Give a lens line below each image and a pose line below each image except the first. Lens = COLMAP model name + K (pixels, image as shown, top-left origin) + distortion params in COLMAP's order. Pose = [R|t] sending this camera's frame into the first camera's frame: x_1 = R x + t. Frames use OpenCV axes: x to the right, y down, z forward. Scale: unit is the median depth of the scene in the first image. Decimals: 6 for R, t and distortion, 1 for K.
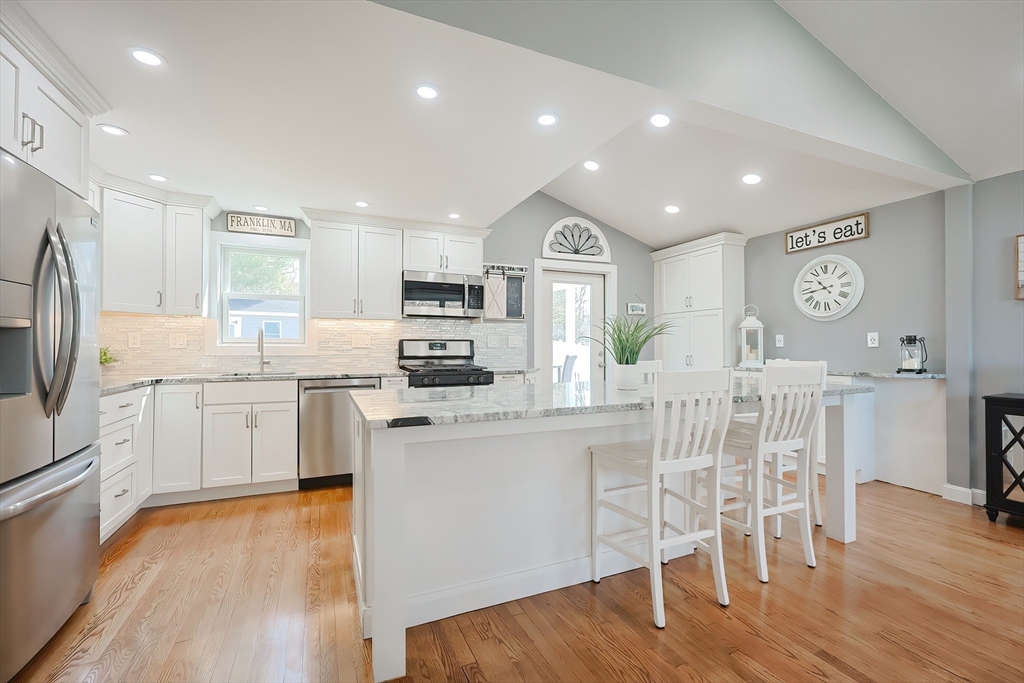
lens RADIAL K [[442.2, 0, 520.3], [0, 442.2, 348.4], [0, 0, 1]] dist [-0.001587, -0.000870]
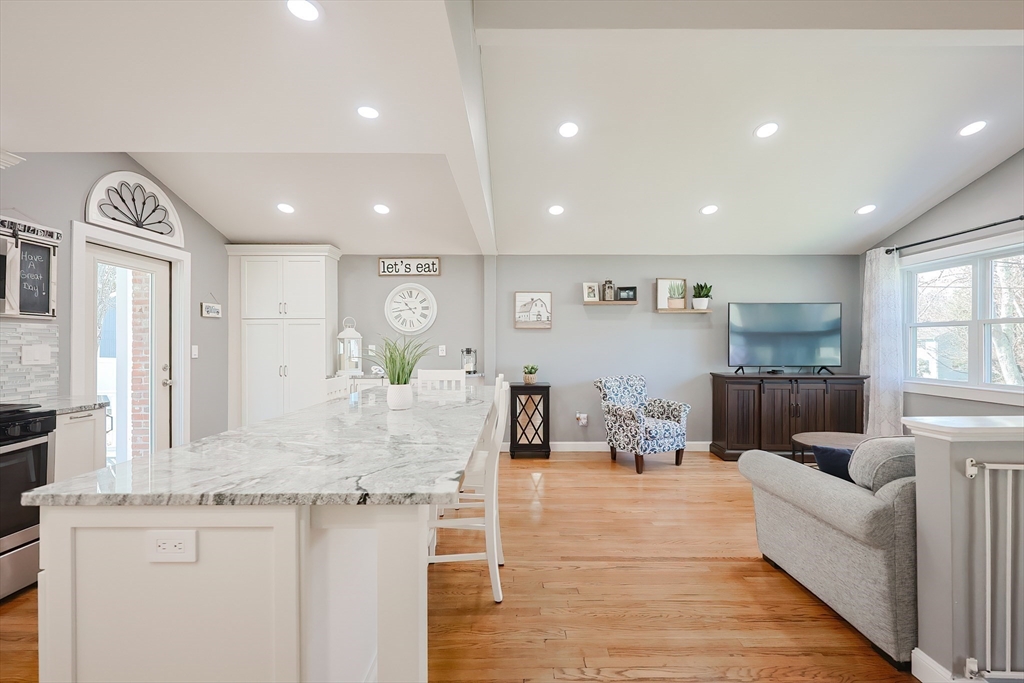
lens RADIAL K [[442.2, 0, 525.6], [0, 442.2, 345.8], [0, 0, 1]] dist [-0.001587, -0.000870]
pose [[0.391493, -0.000092, 0.920181, -0.341603], [0.002834, 0.999995, -0.001106, -0.029016], [-0.920177, 0.003041, 0.391491, 0.202323]]
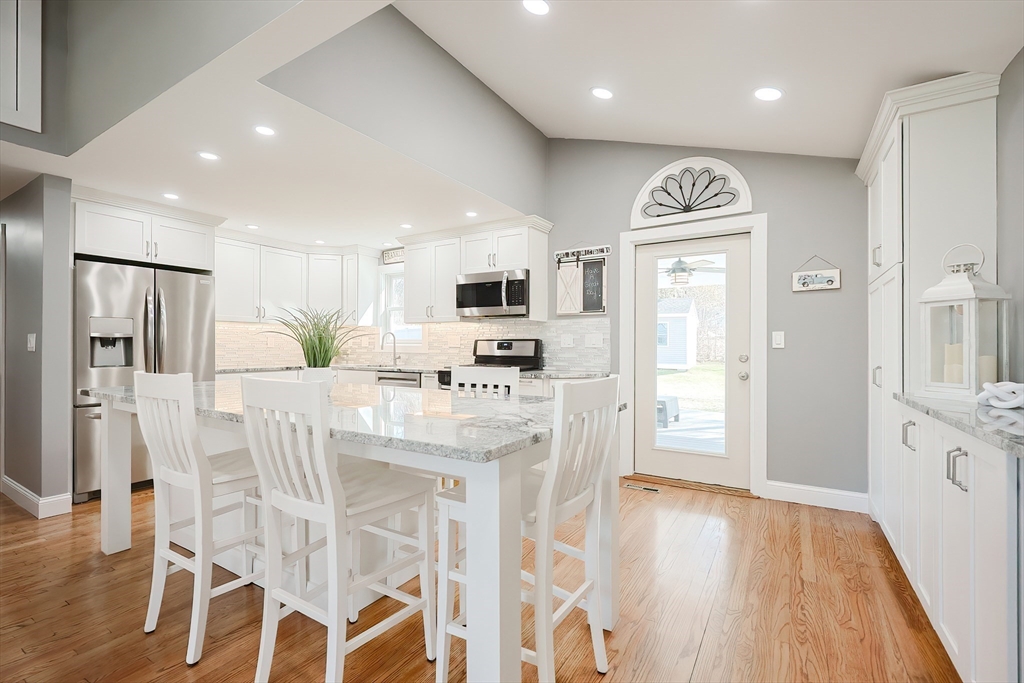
lens RADIAL K [[442.2, 0, 521.5], [0, 442.2, 350.1], [0, 0, 1]] dist [-0.001587, -0.000870]
pose [[0.570462, 0.009297, -0.821272, 0.676697], [-0.004447, 0.999956, 0.008231, -0.003948], [0.821312, -0.001043, 0.570478, 0.488060]]
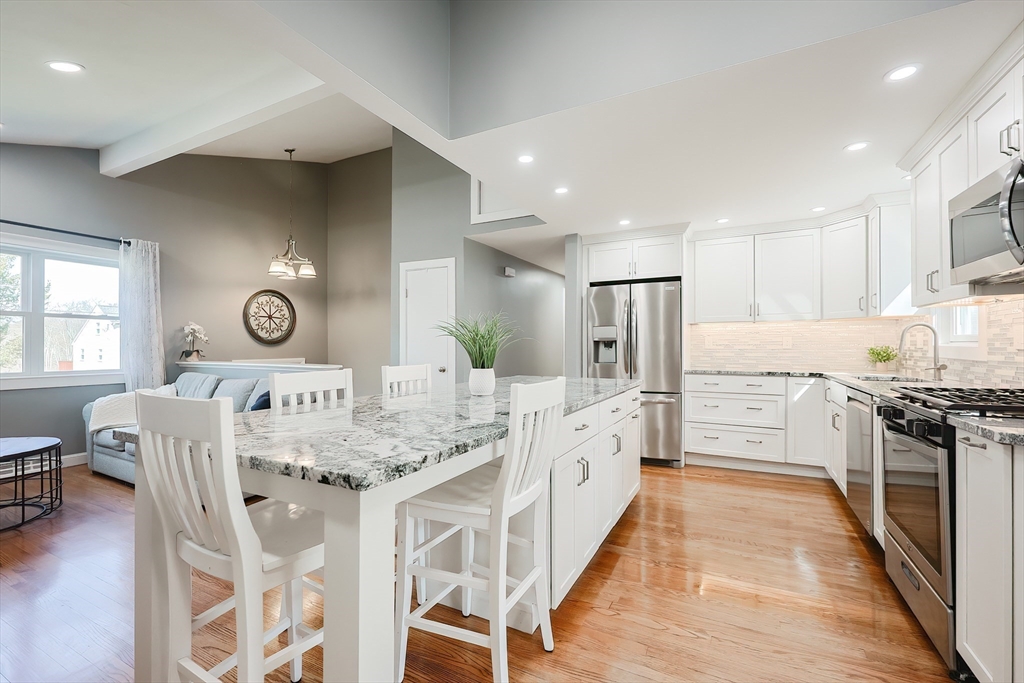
lens RADIAL K [[442.2, 0, 513.6], [0, 442.2, 345.3], [0, 0, 1]] dist [-0.001587, -0.000870]
pose [[-0.783268, 0.000430, -0.621684, 0.438814], [-0.000035, 1.000000, 0.000736, -0.006994], [0.621684, 0.000599, -0.783268, 1.032028]]
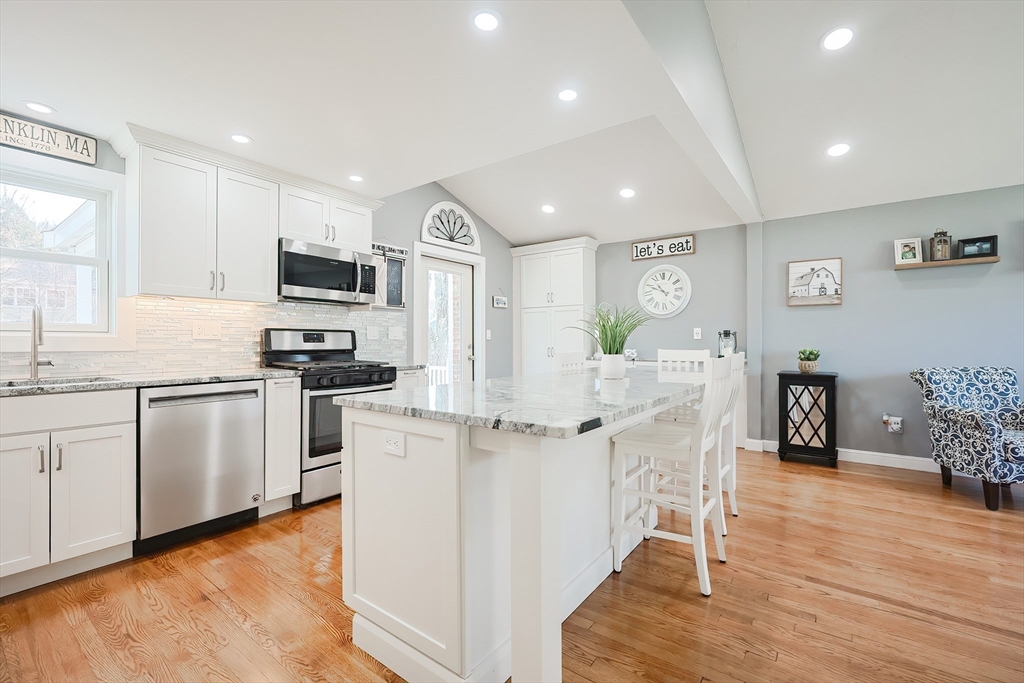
lens RADIAL K [[442.2, 0, 516.6], [0, 442.2, 343.5], [0, 0, 1]] dist [-0.001587, -0.000870]
pose [[0.867904, -0.003635, 0.496719, -0.278233], [0.002281, 0.999992, 0.003332, 0.003953], [-0.496727, -0.001759, 0.867905, 0.130399]]
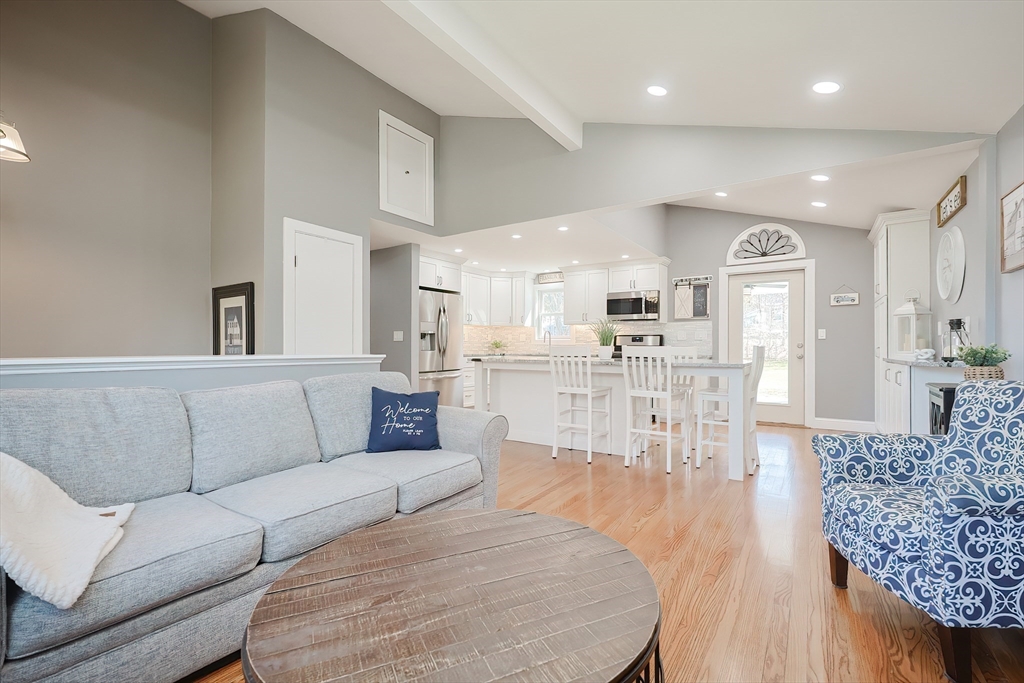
lens RADIAL K [[442.2, 0, 530.4], [0, 442.2, 350.0], [0, 0, 1]] dist [-0.001587, -0.000870]
pose [[0.546198, 0.008214, -0.837616, 0.923142], [-0.003822, 0.999966, 0.007314, 0.023244], [0.837647, -0.000793, 0.546211, -0.140151]]
